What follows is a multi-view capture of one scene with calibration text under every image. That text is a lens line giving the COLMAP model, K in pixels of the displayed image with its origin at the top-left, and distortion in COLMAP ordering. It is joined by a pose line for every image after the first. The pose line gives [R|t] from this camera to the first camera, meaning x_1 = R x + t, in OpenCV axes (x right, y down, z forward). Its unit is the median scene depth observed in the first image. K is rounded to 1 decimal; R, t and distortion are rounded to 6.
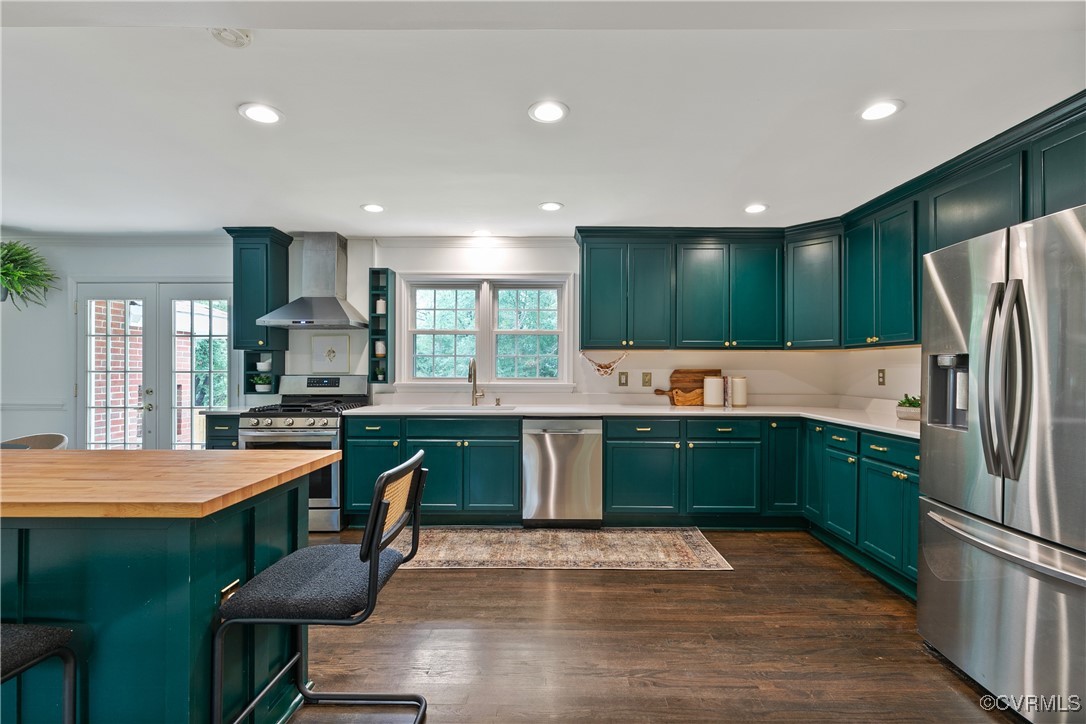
lens RADIAL K [[495.7, 0, 545.9], [0, 495.7, 365.1], [0, 0, 1]] dist [-0.012386, -0.001182]
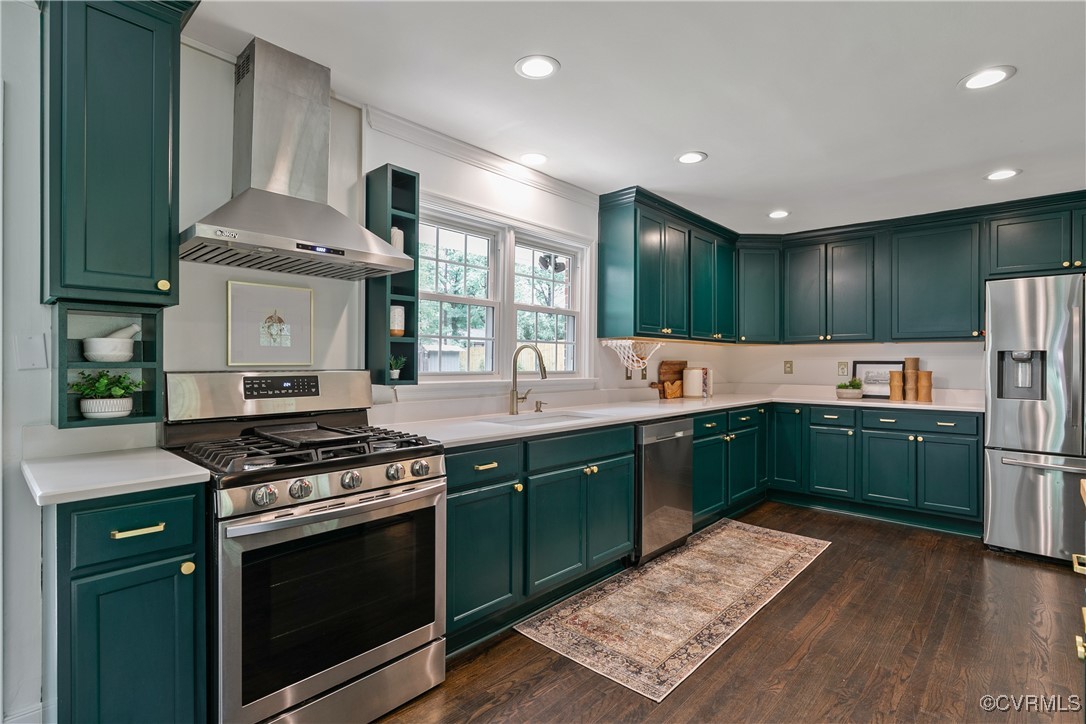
lens RADIAL K [[529.9, 0, 542.6], [0, 529.9, 365.7], [0, 0, 1]] dist [-0.027967, -0.000199]
pose [[0.668518, -0.003949, 0.743685, -0.770981], [-0.008593, 0.999878, 0.013034, 0.008267], [-0.743646, -0.015104, 0.668403, 0.593007]]
